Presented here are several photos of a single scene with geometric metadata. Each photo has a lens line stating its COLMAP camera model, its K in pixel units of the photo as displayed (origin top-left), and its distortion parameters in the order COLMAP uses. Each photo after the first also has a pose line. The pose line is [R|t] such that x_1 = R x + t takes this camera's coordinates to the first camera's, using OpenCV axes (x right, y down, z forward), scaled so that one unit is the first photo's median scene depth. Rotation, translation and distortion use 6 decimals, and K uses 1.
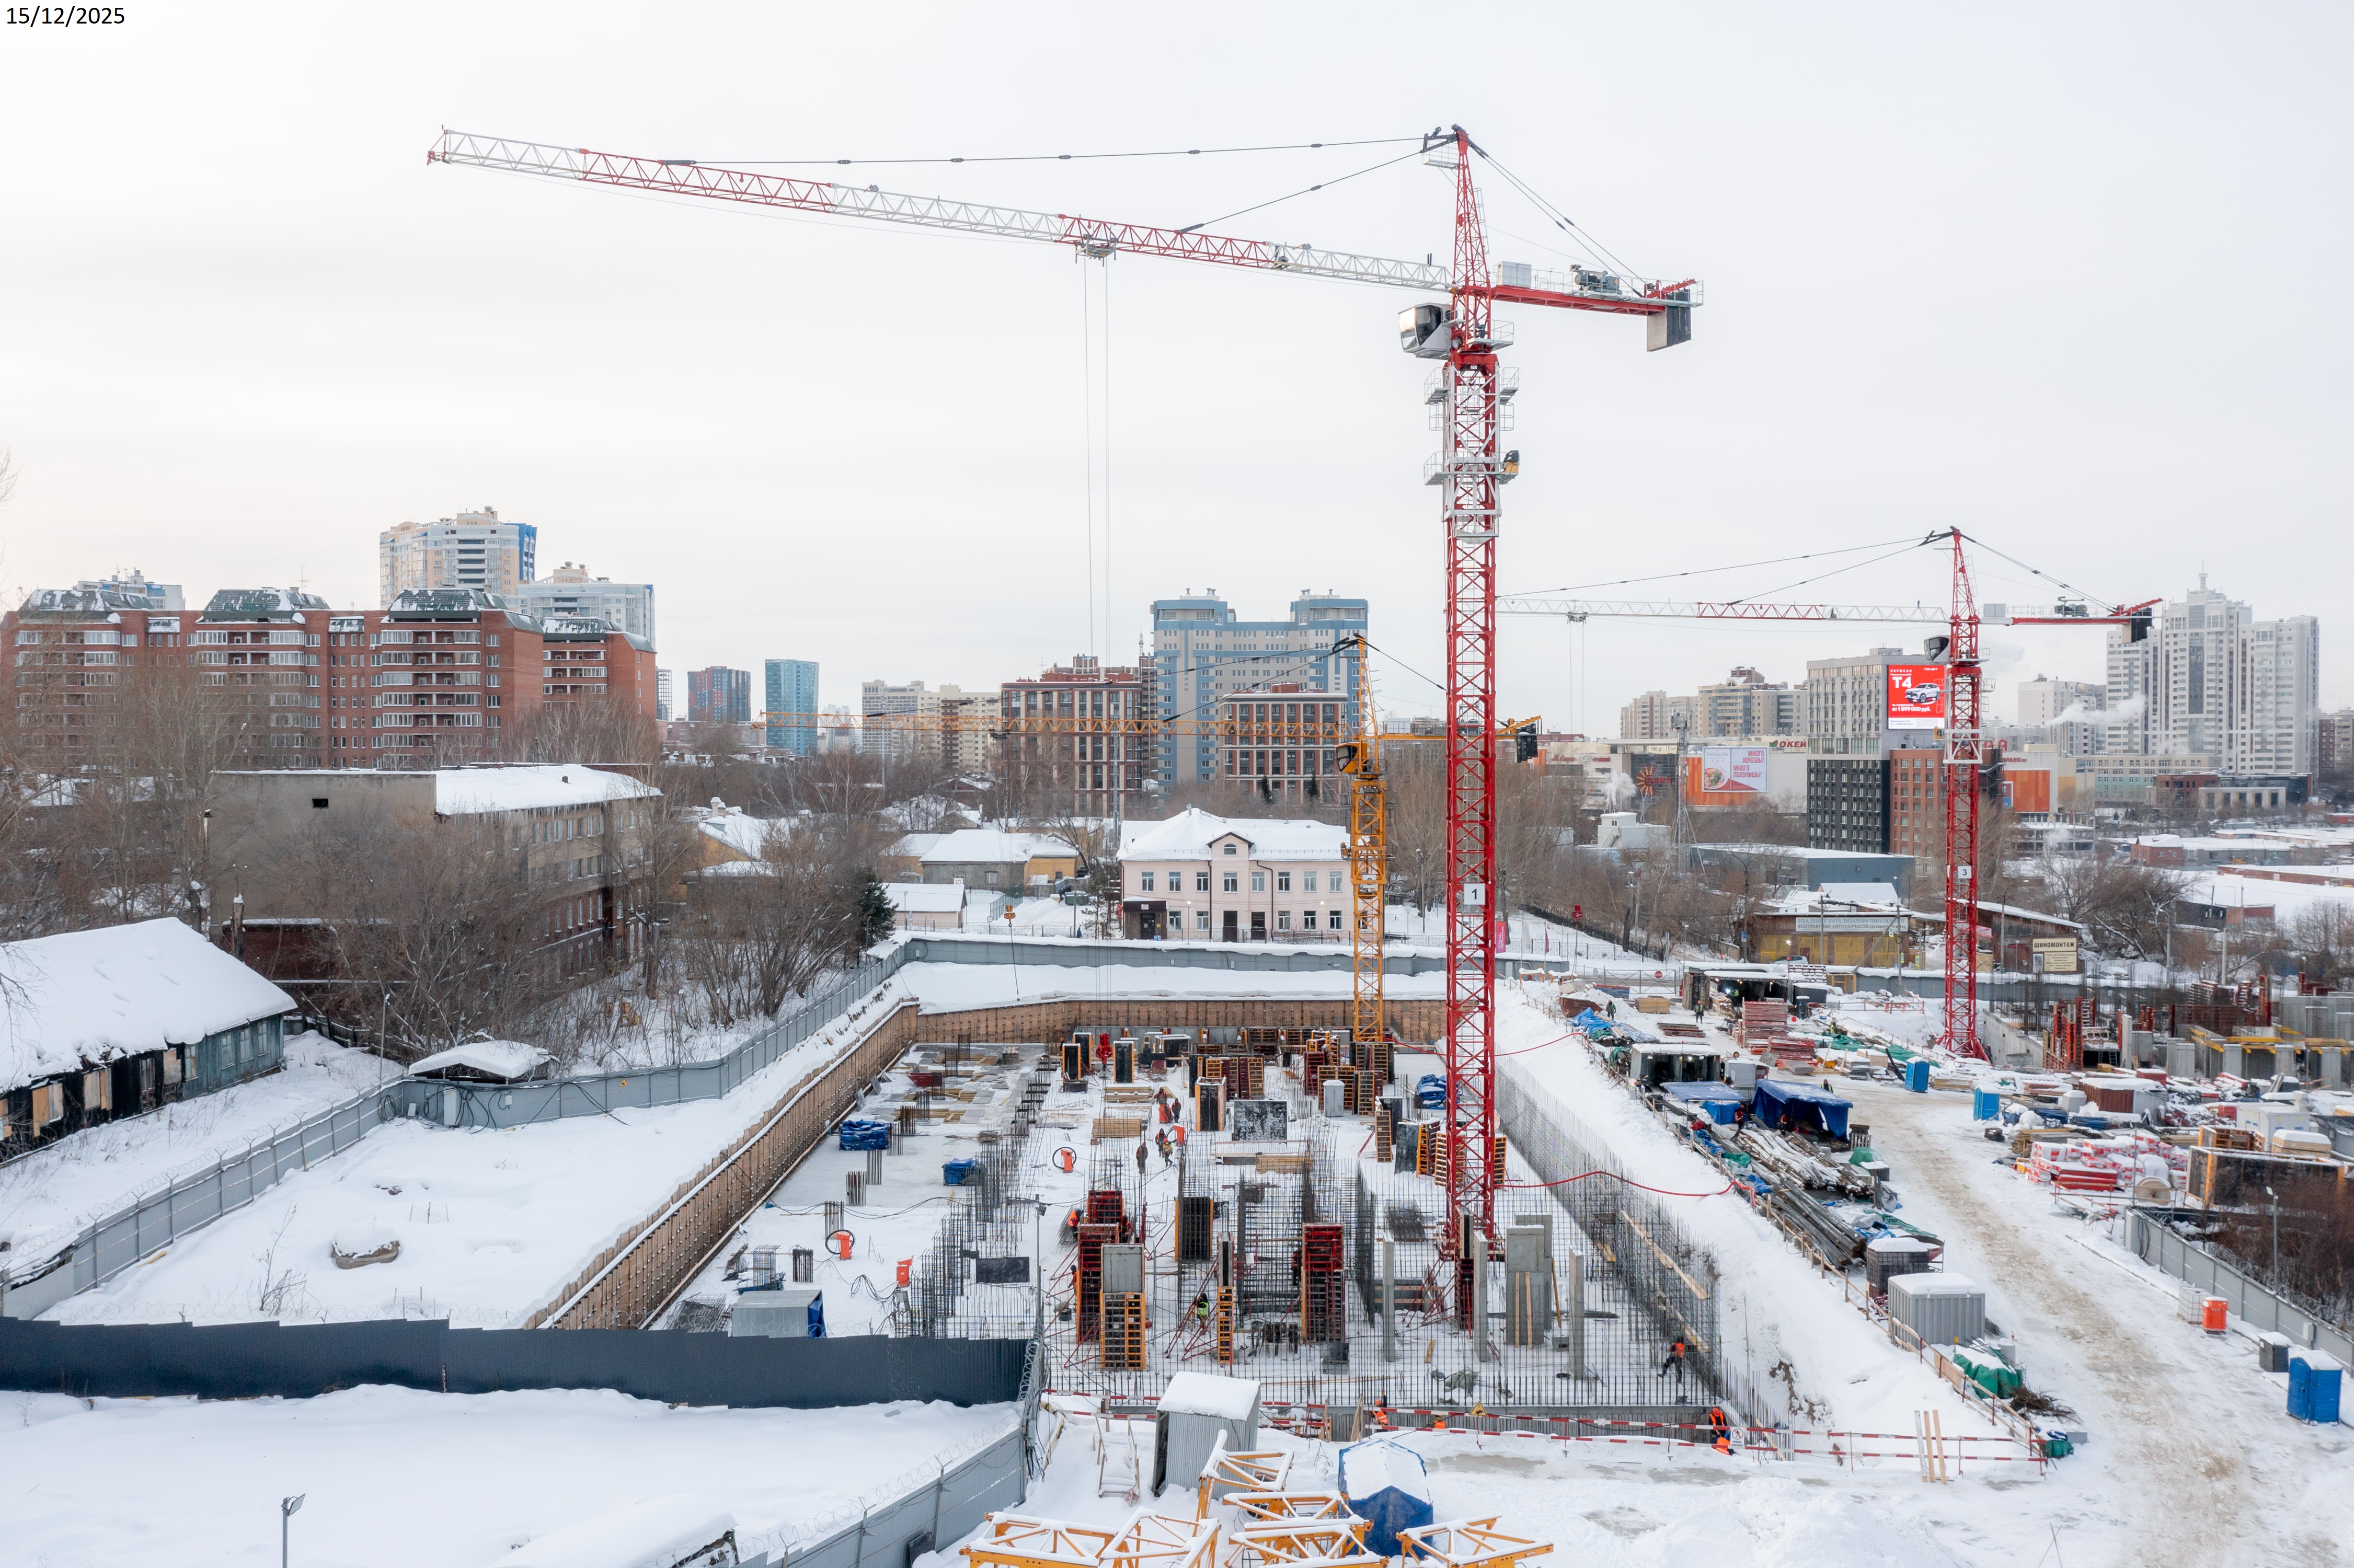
lens RADIAL K [[1960.8, 0, 1177.0], [0, 1960.8, 784.0], [0, 0, 1]] dist [-0.003435, -0.053046]
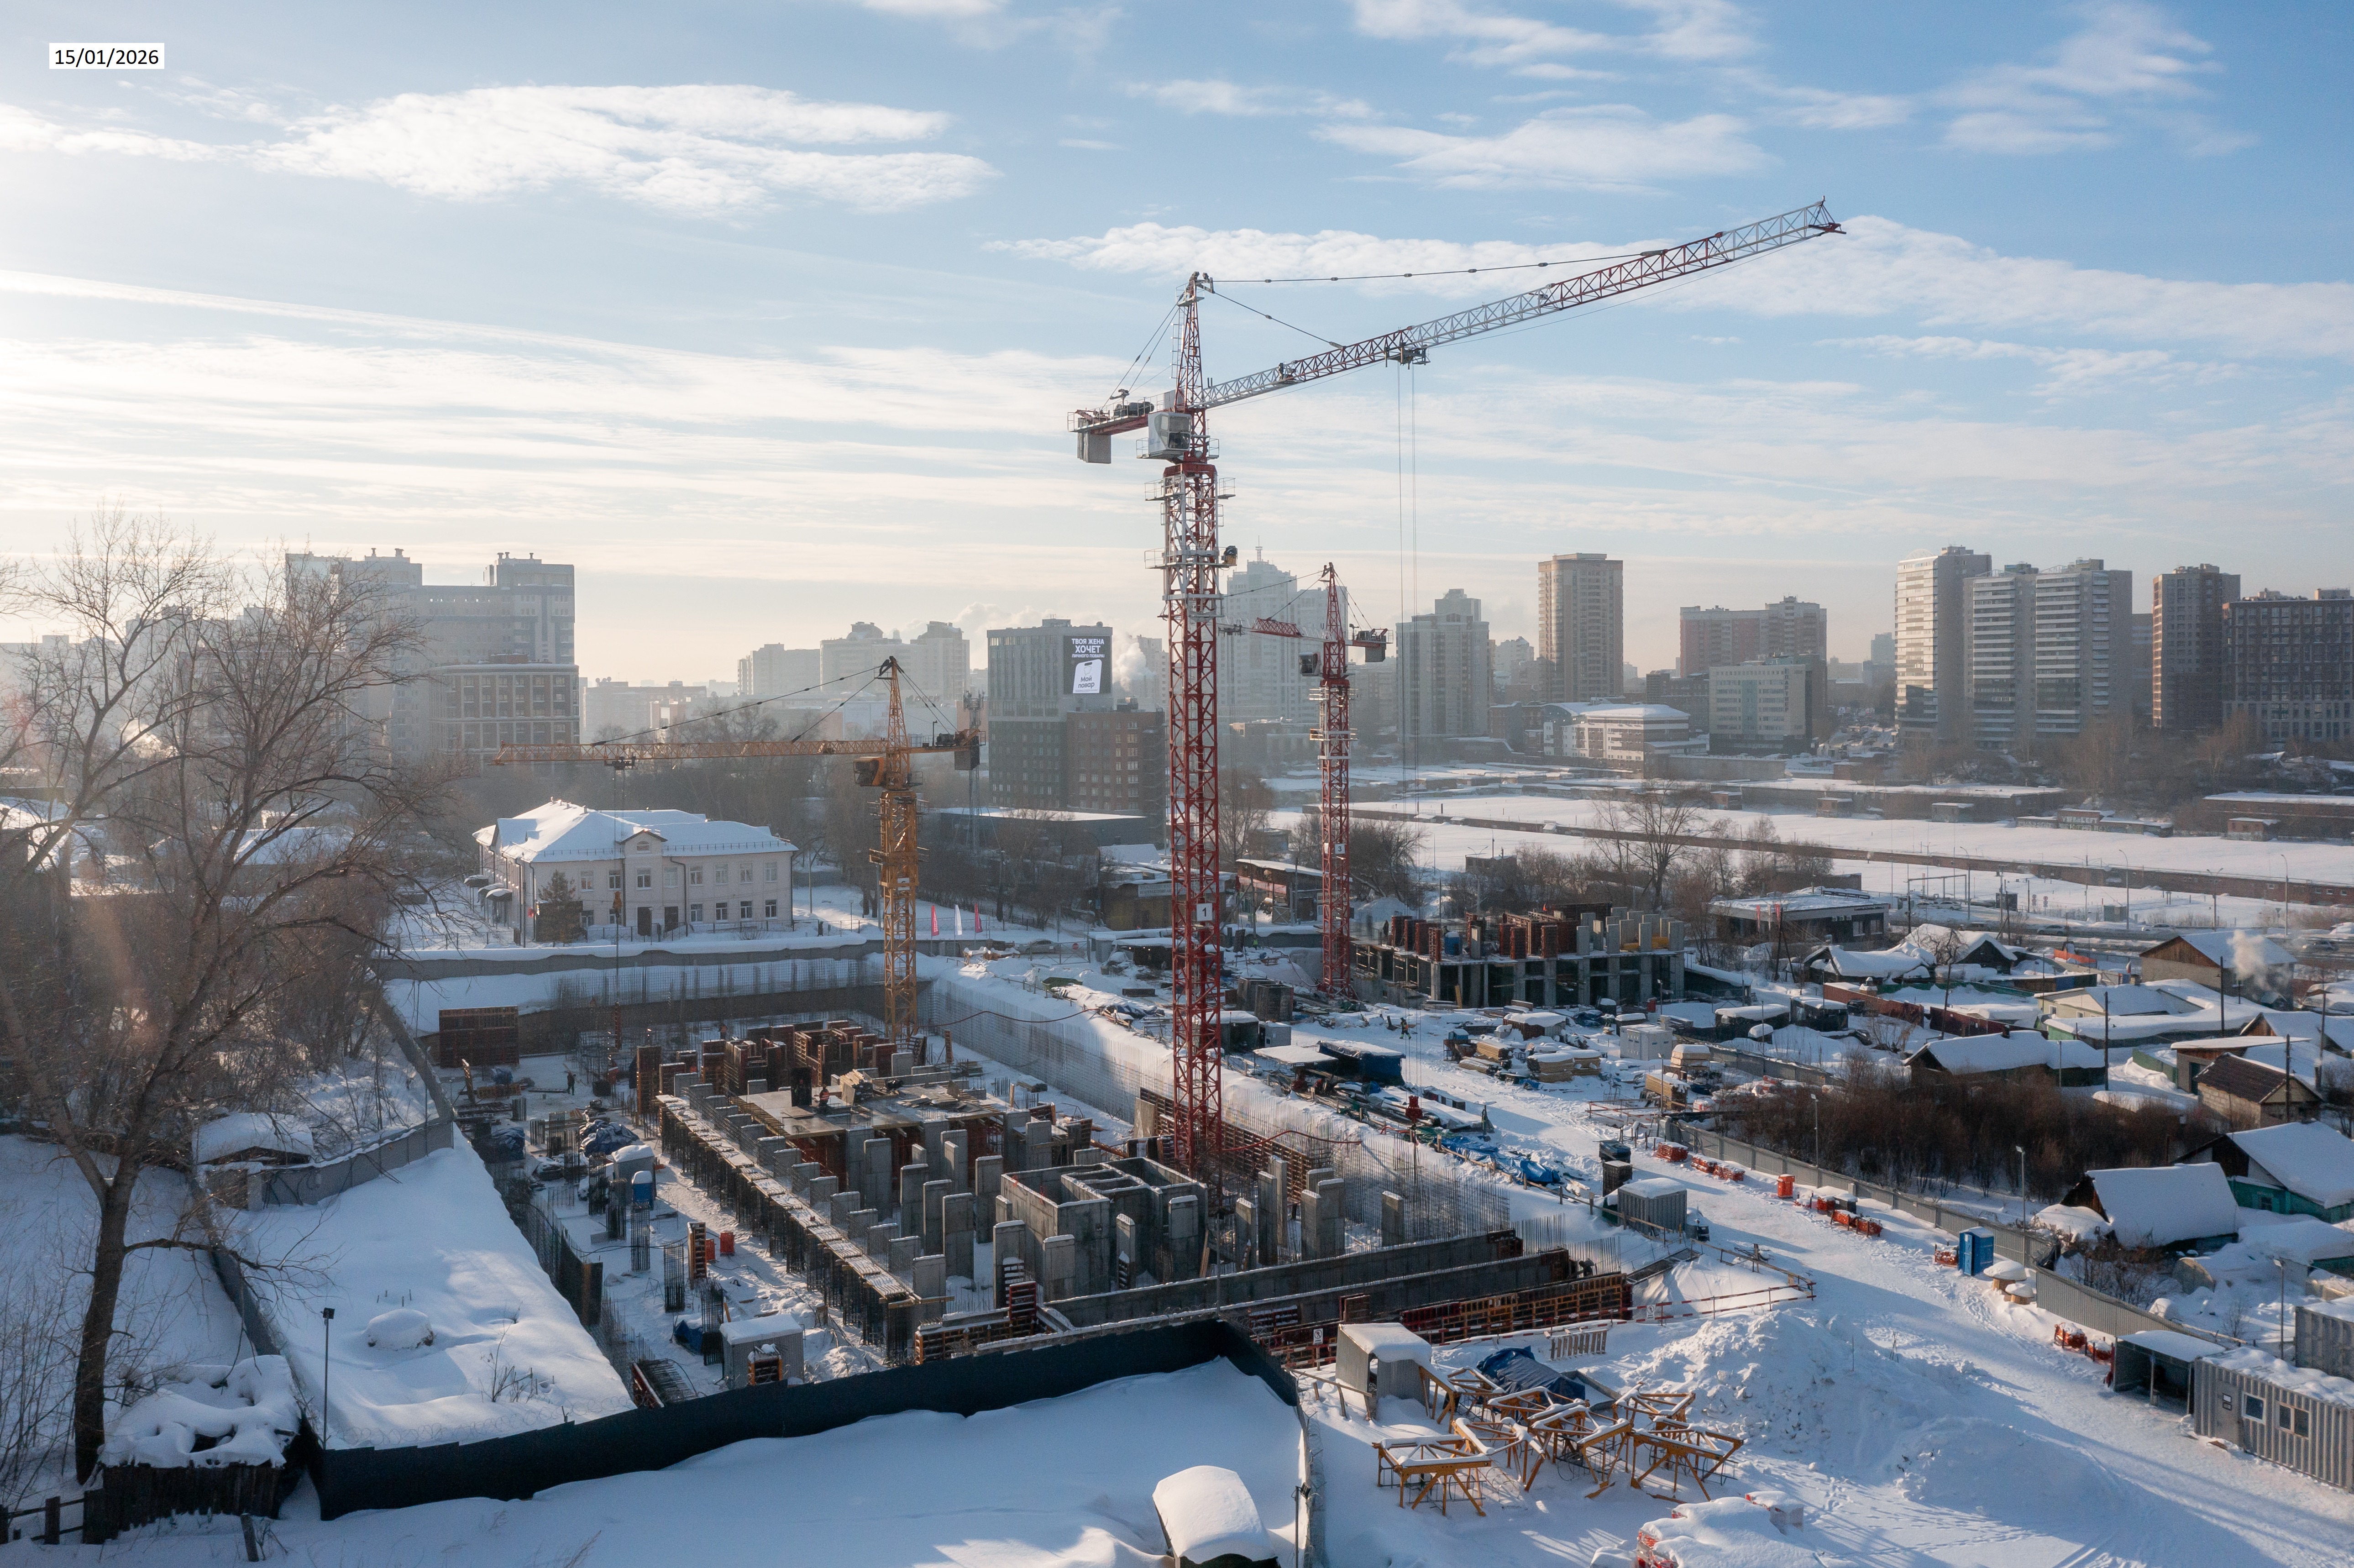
lens RADIAL K [[1961.0, 0, 1177.0], [0, 1961.0, 784.0], [0, 0, 1]] dist [-0.003435, -0.053046]
pose [[0.888951, -0.027926, 0.457151, -0.133308], [0.013879, 0.999323, 0.034058, -0.020864], [-0.457793, -0.023932, 0.888737, -0.020806]]
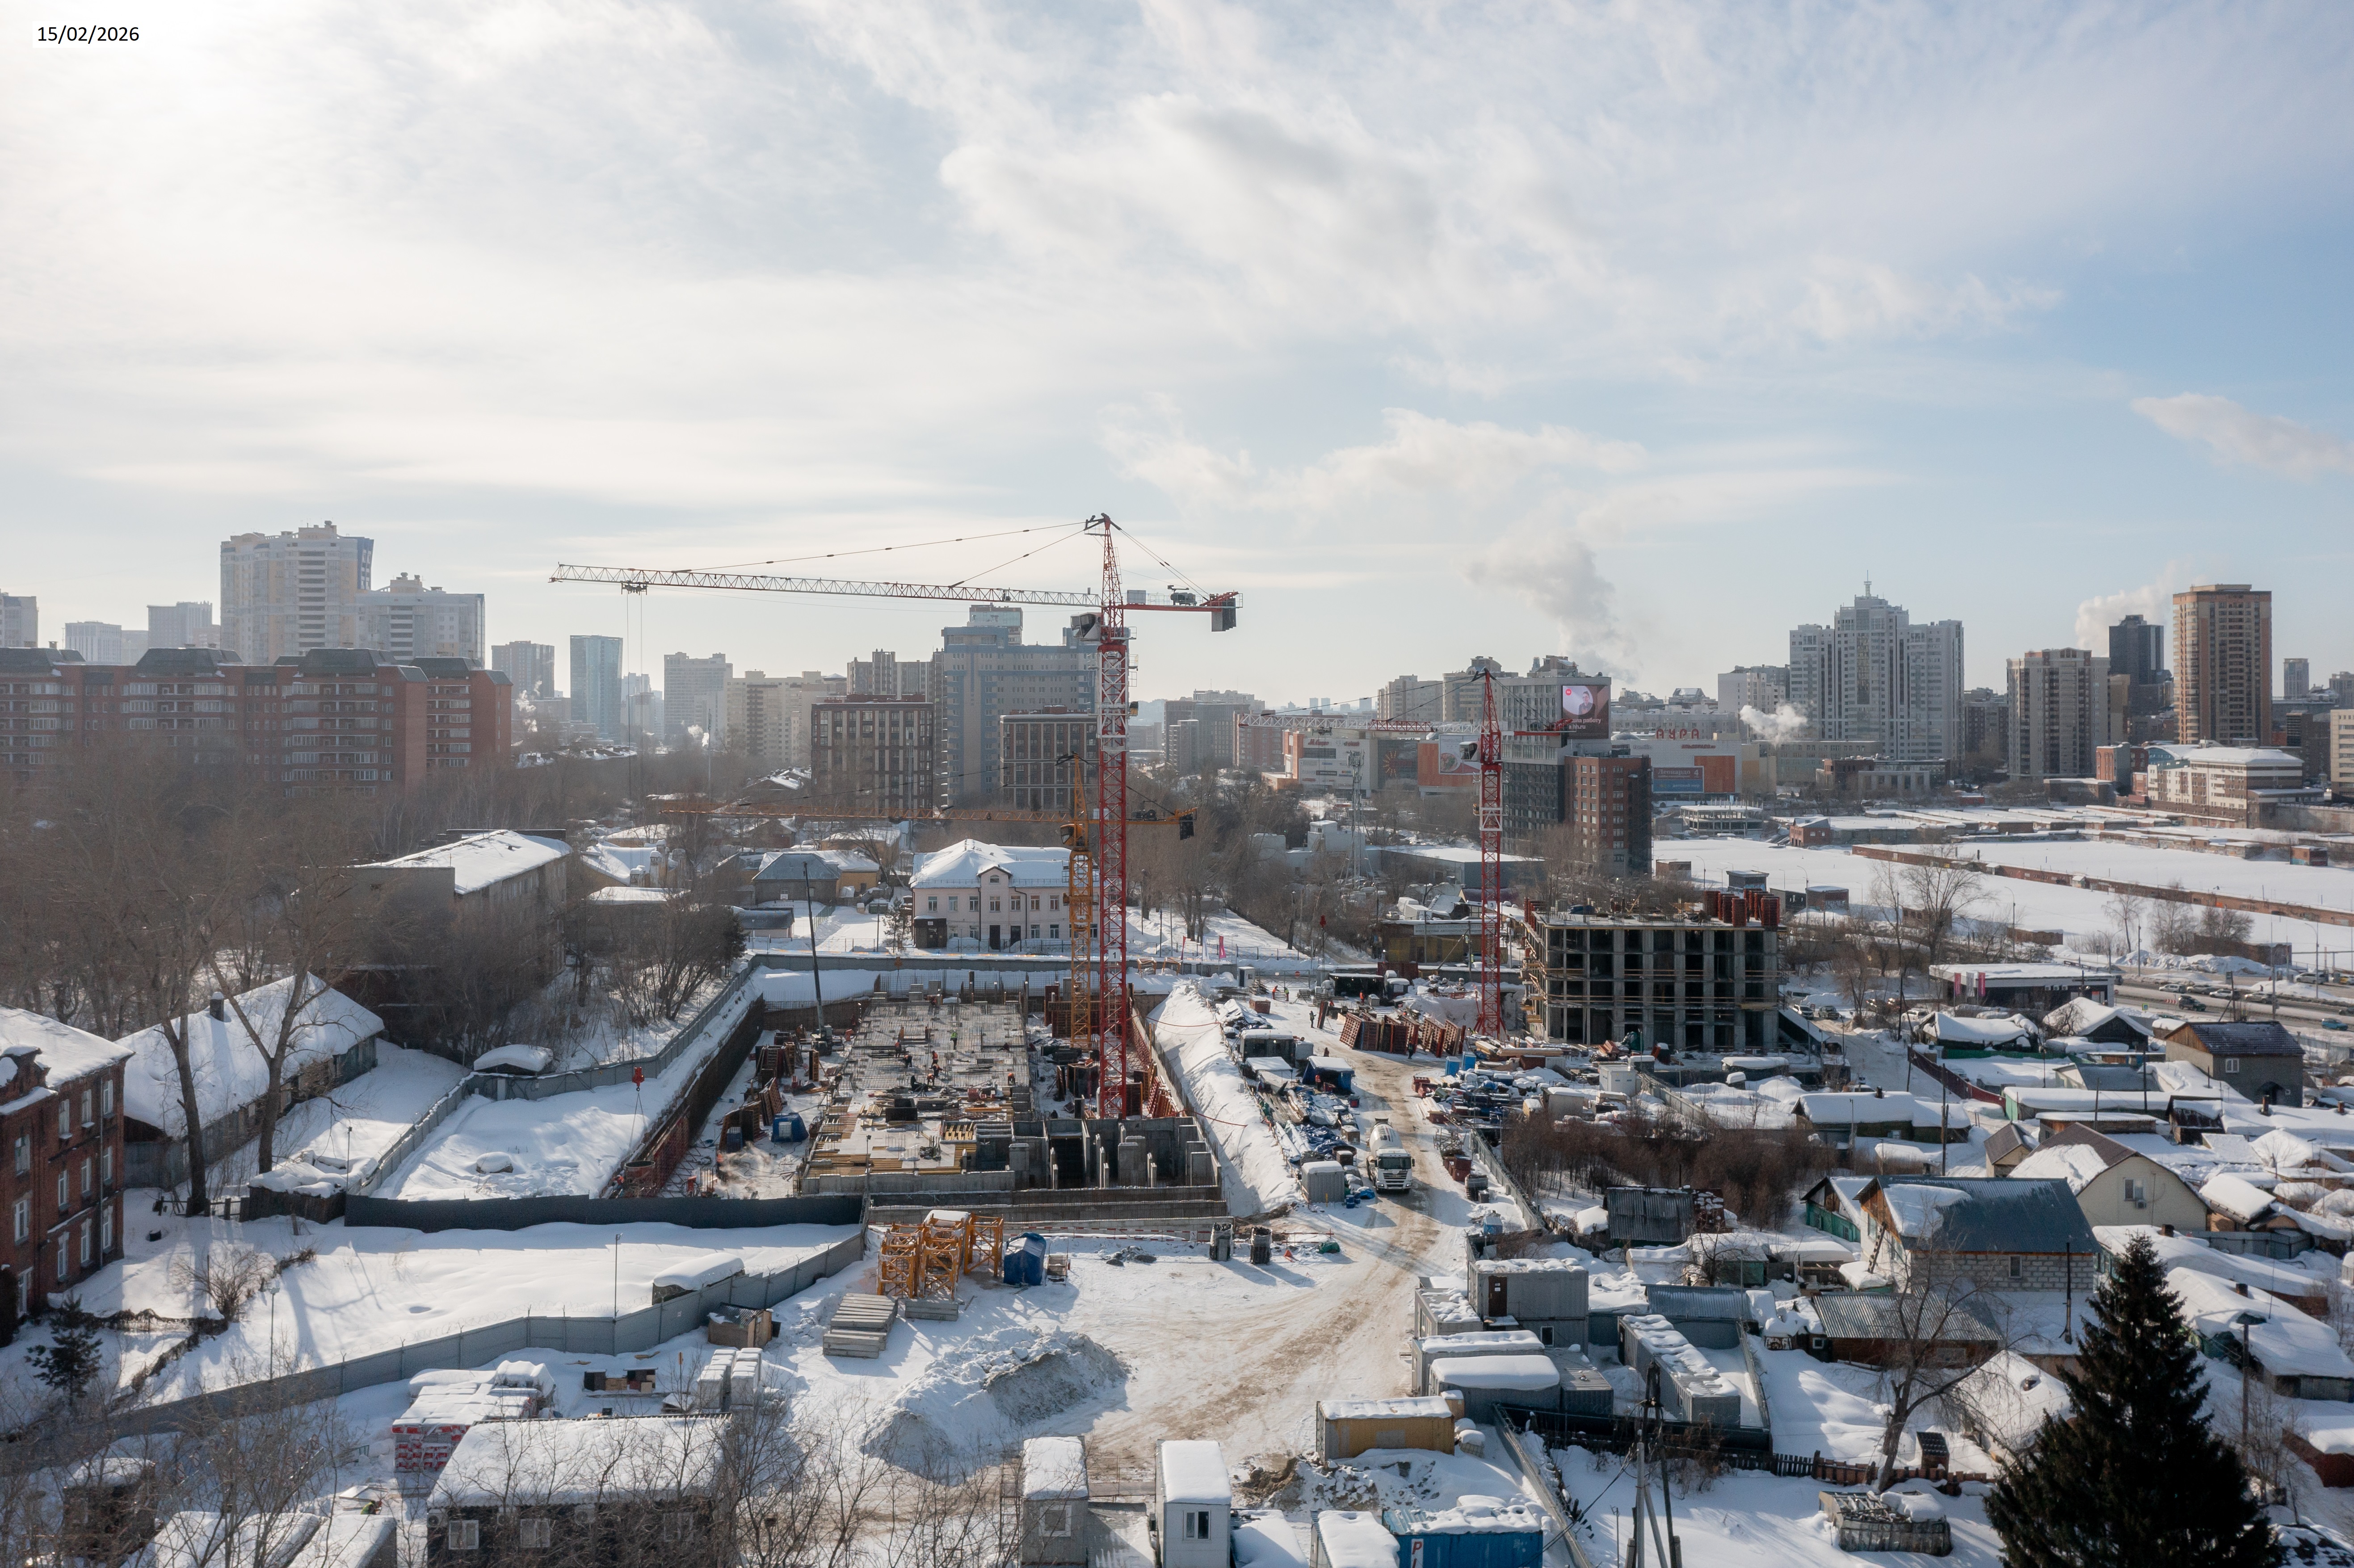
lens RADIAL K [[1941.2, 0, 1177.9], [0, 1941.2, 715.5], [0, 0, 1]] dist [-0.019193, -0.005578]
pose [[0.994546, -0.000379, 0.104300, 0.009319], [0.001562, 0.999935, -0.011255, -0.044294], [-0.104289, 0.011356, 0.994482, -0.232553]]
